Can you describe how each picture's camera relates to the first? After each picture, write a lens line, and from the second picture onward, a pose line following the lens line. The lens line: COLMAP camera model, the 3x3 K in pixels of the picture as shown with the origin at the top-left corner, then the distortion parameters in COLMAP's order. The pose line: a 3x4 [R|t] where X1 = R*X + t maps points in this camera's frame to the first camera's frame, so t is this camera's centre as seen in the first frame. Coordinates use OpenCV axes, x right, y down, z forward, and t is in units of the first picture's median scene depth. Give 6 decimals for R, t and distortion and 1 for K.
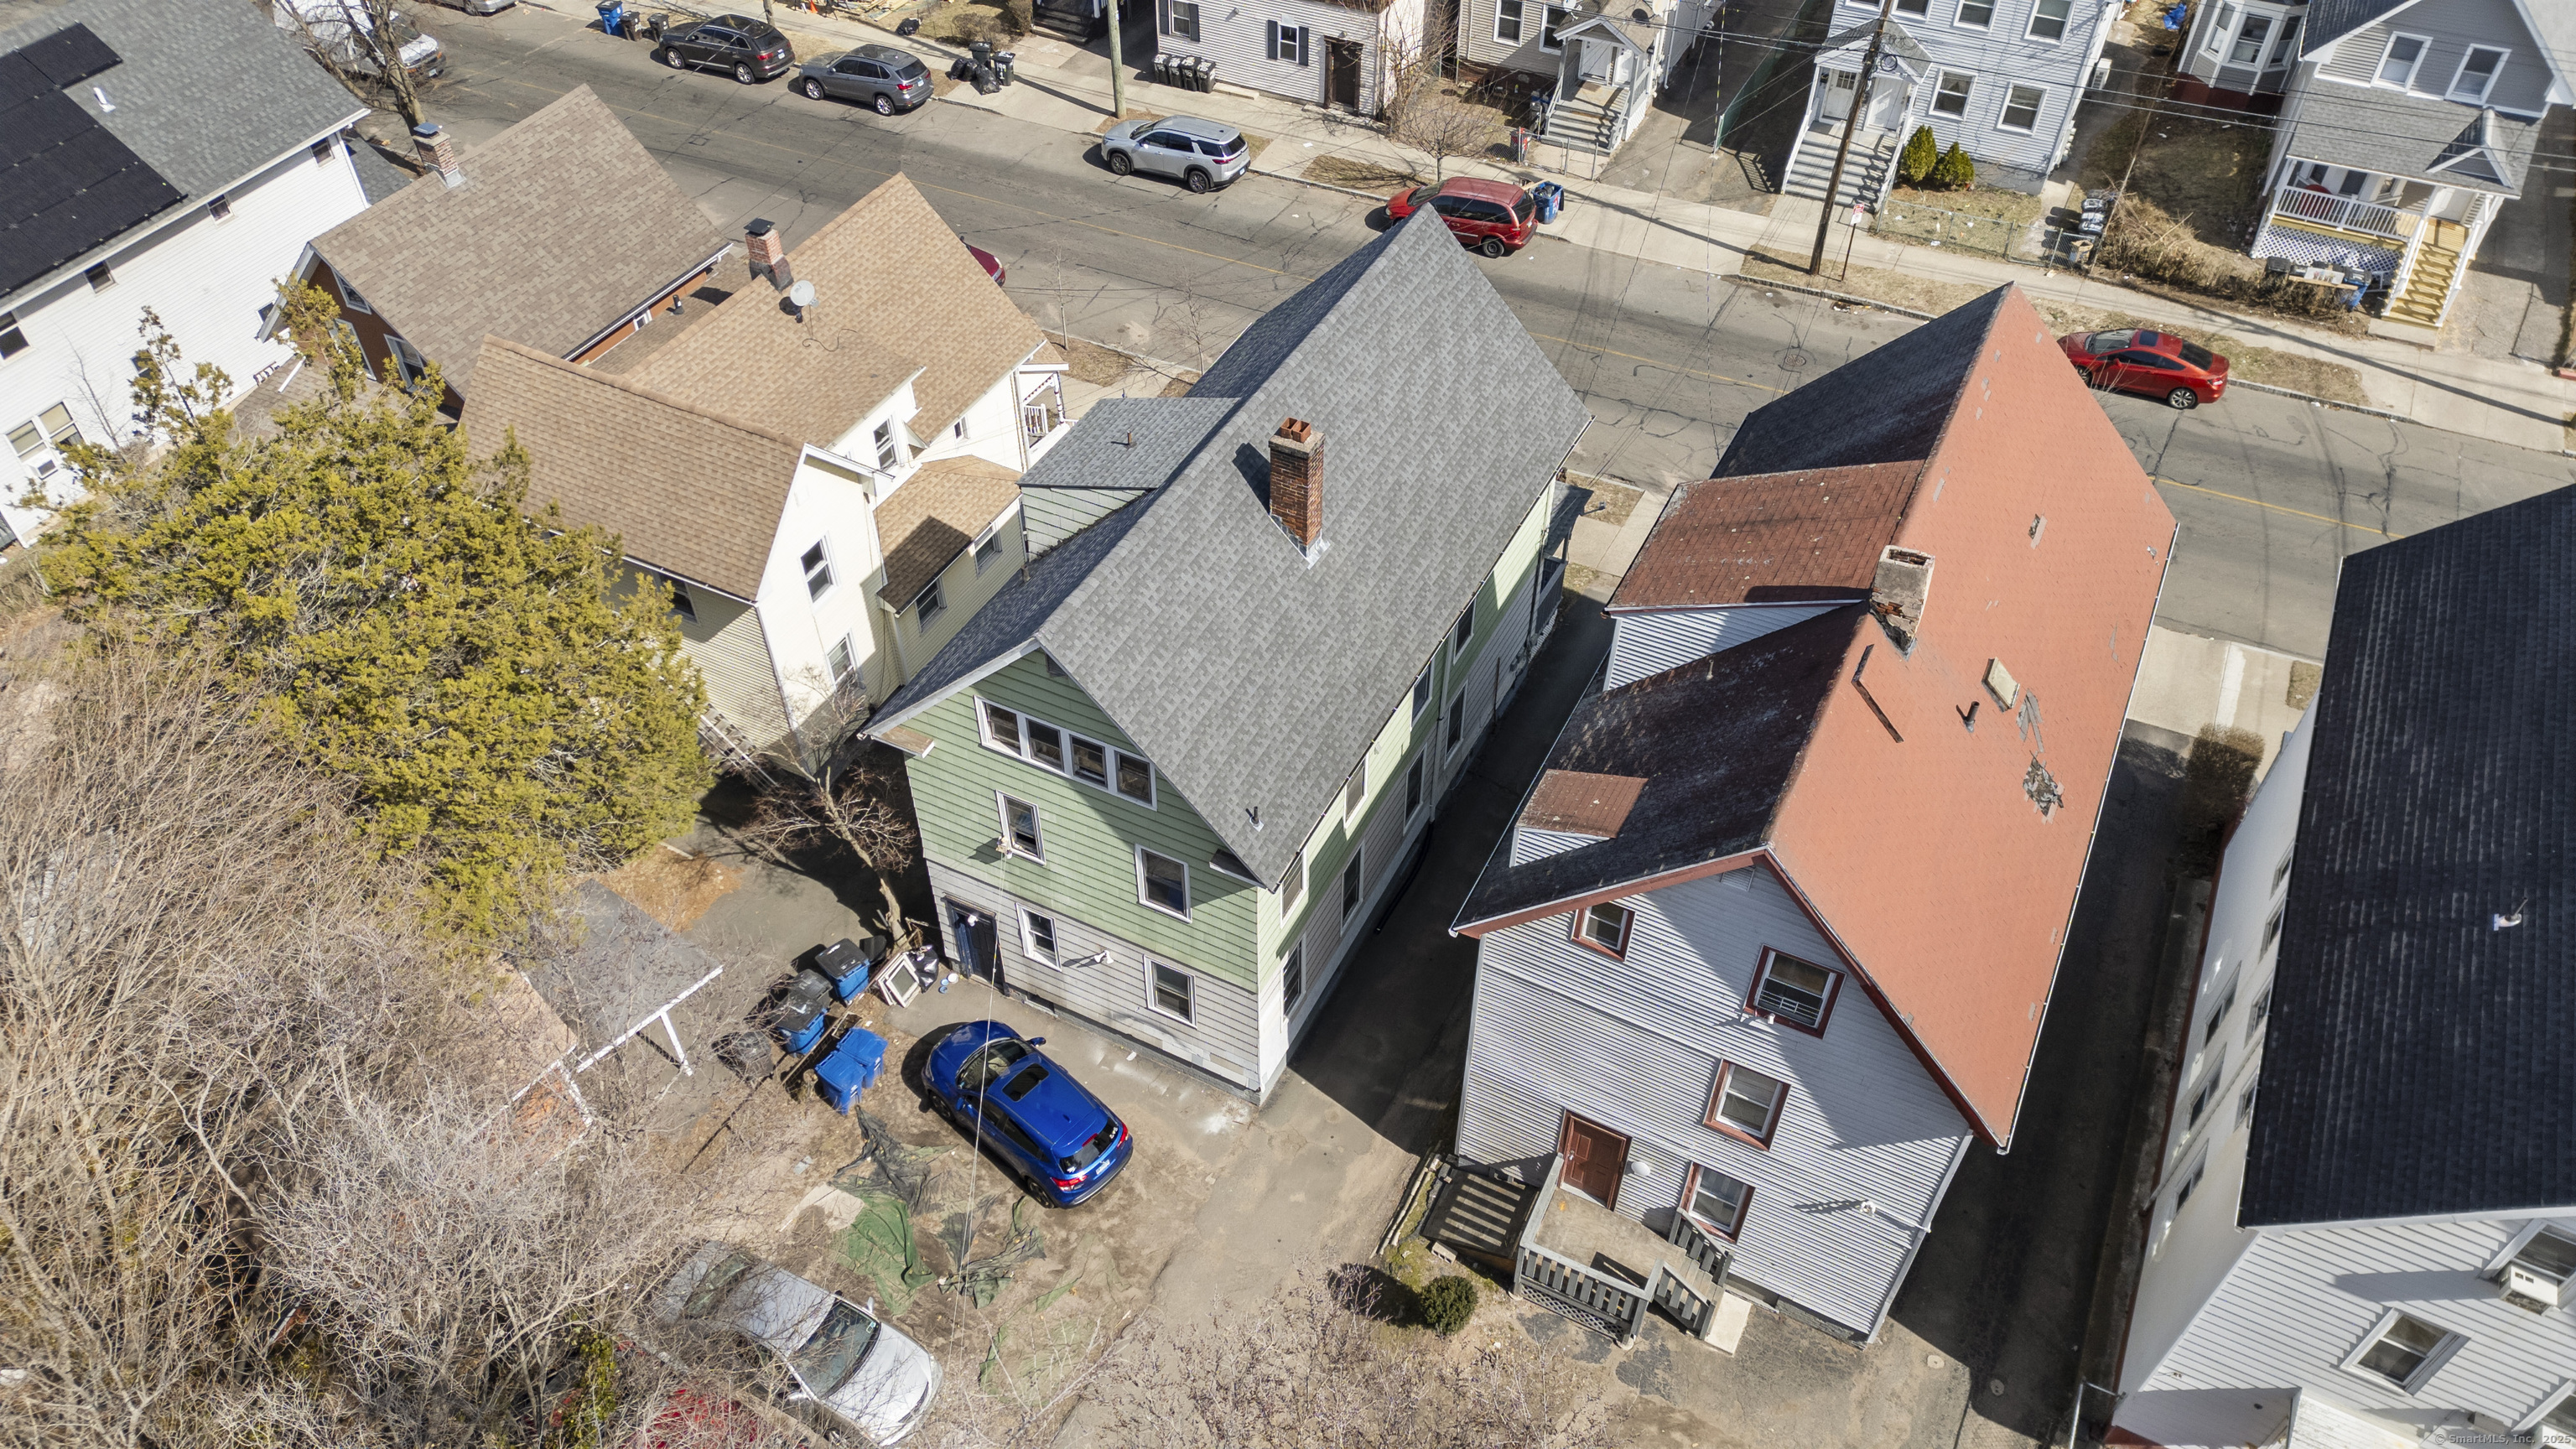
lens RADIAL K [[1819.9, 0, 1274.3], [0, 1819.9, 719.8], [0, 0, 1]] dist [0.069164, -0.062198]
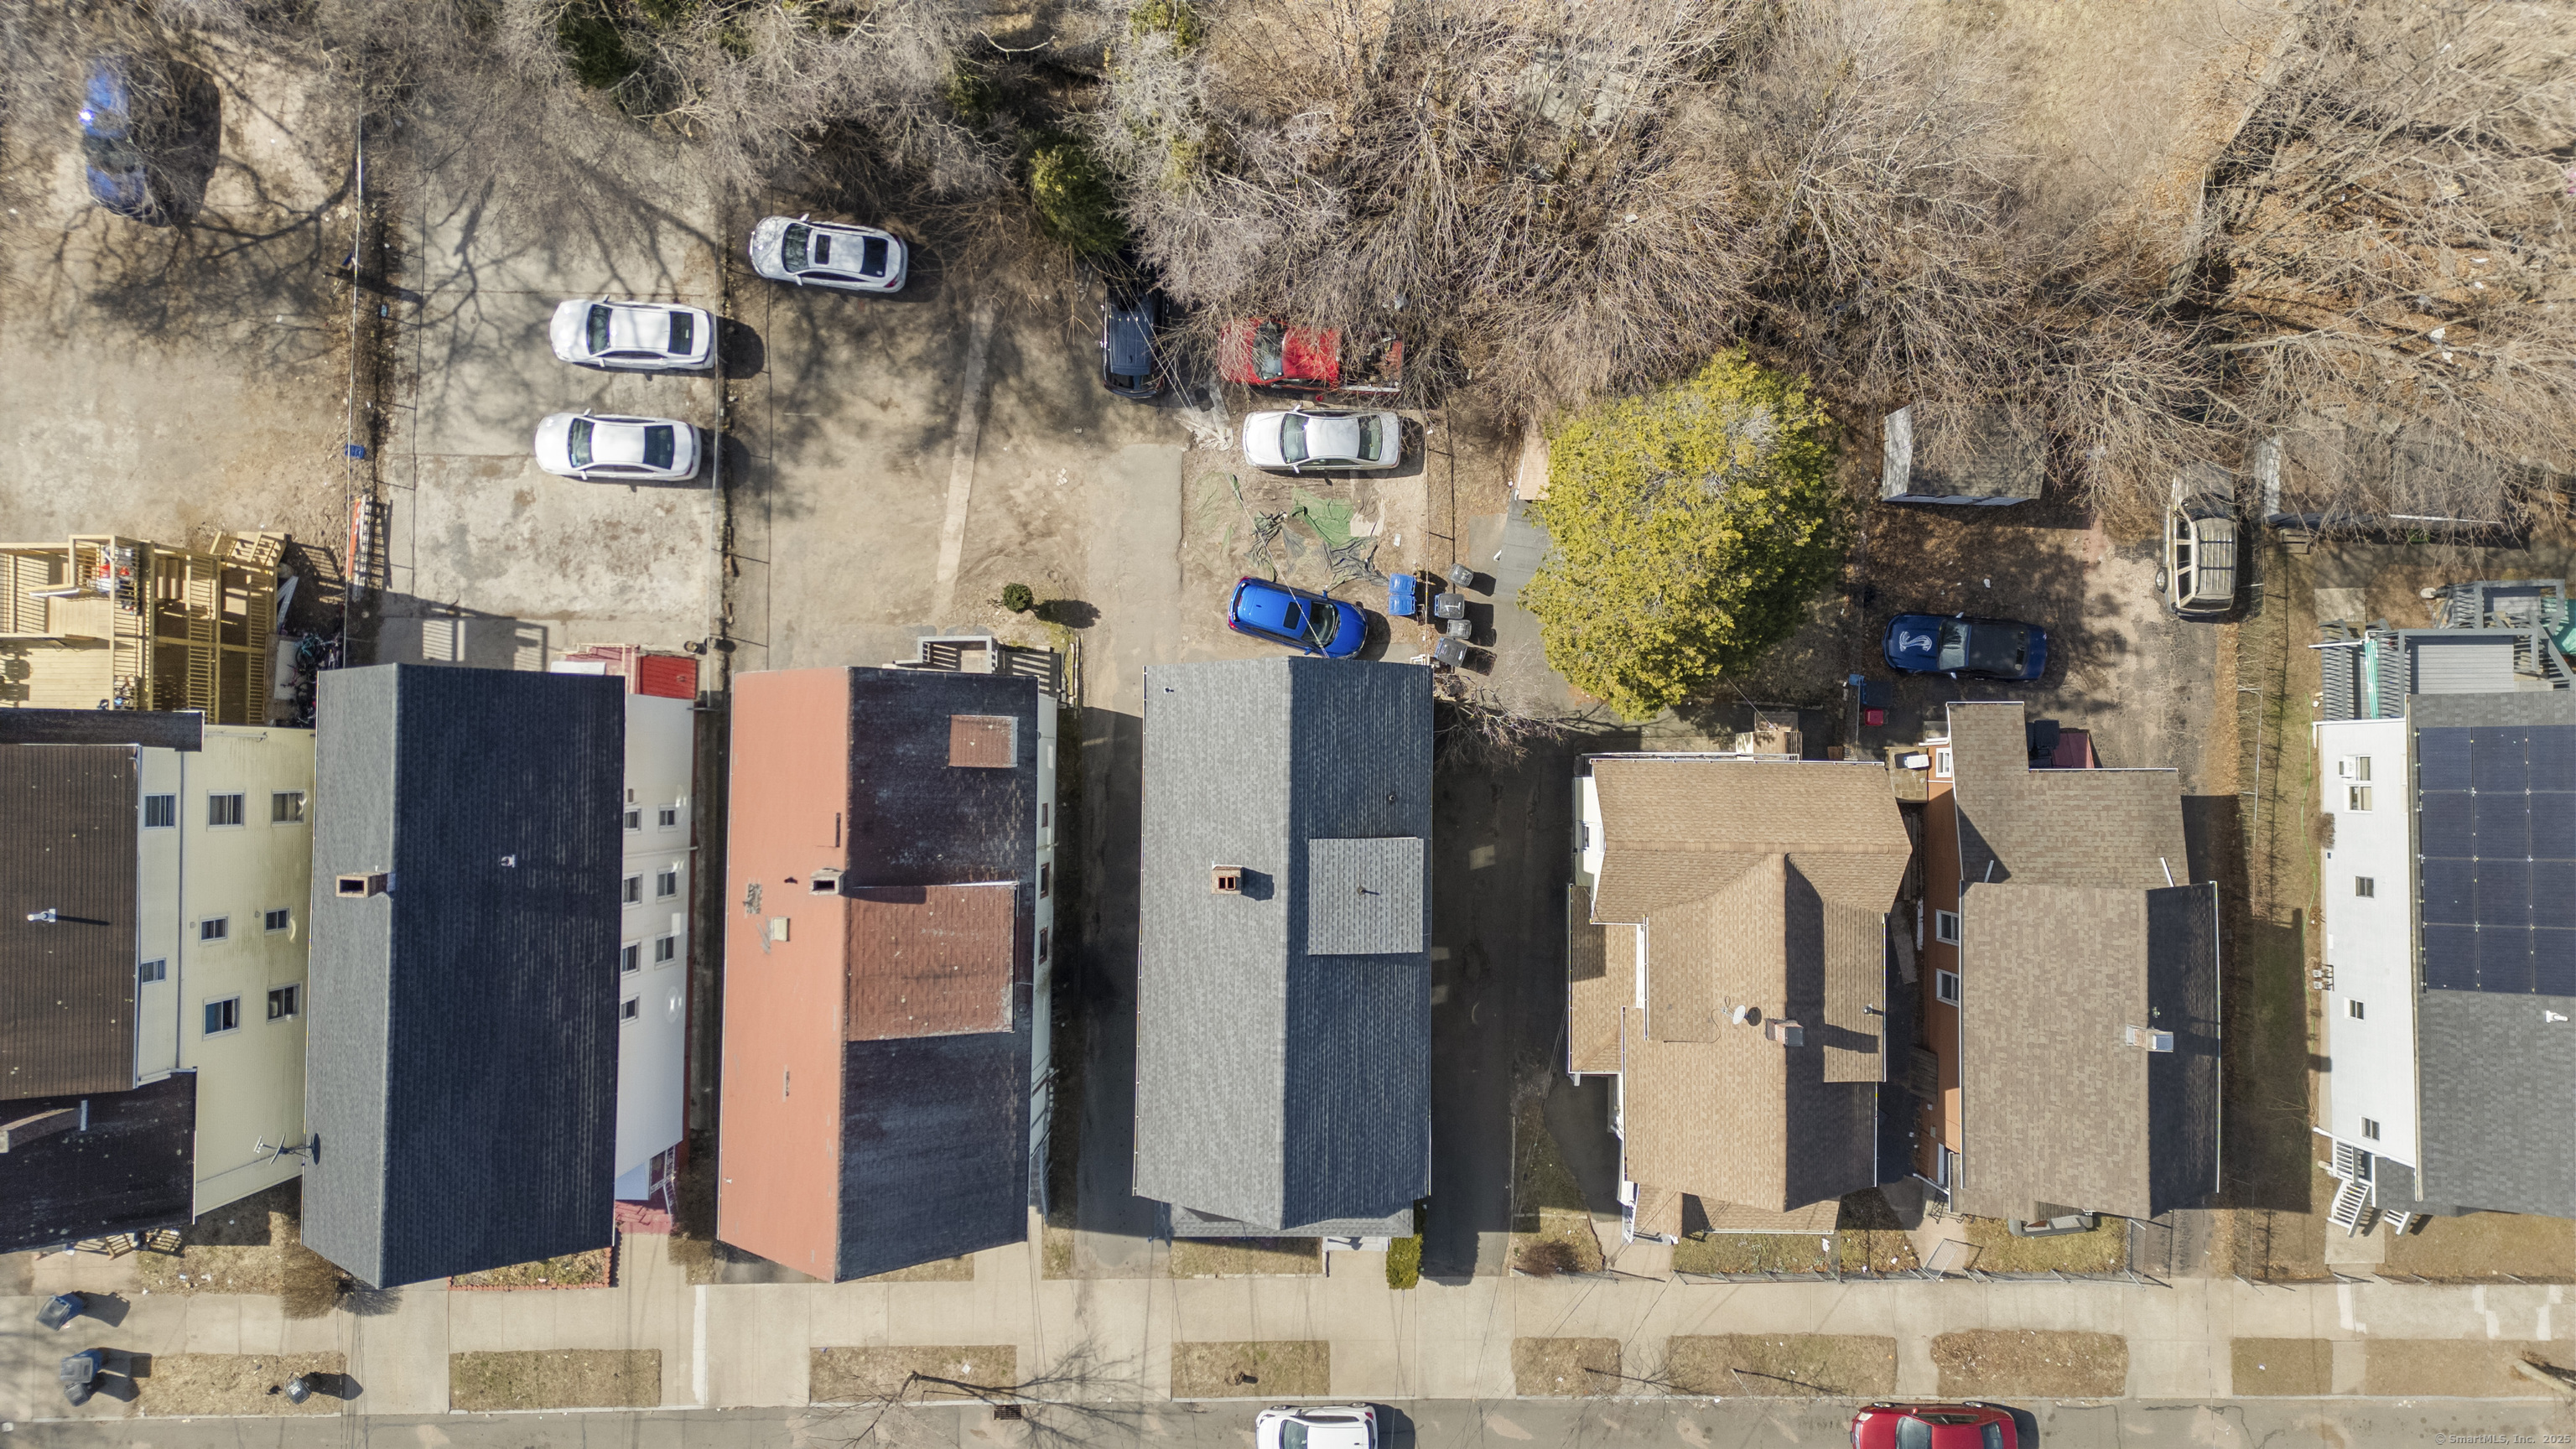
lens RADIAL K [[1819.9, 0, 1296.5], [0, 1819.9, 702.9], [0, 0, 1]] dist [0.069164, -0.062198]
pose [[-0.892817, 0.450201, -0.014048, -0.046578], [-0.314401, -0.600566, 0.735168, -0.658914], [0.322537, 0.660787, 0.677739, -0.057118]]
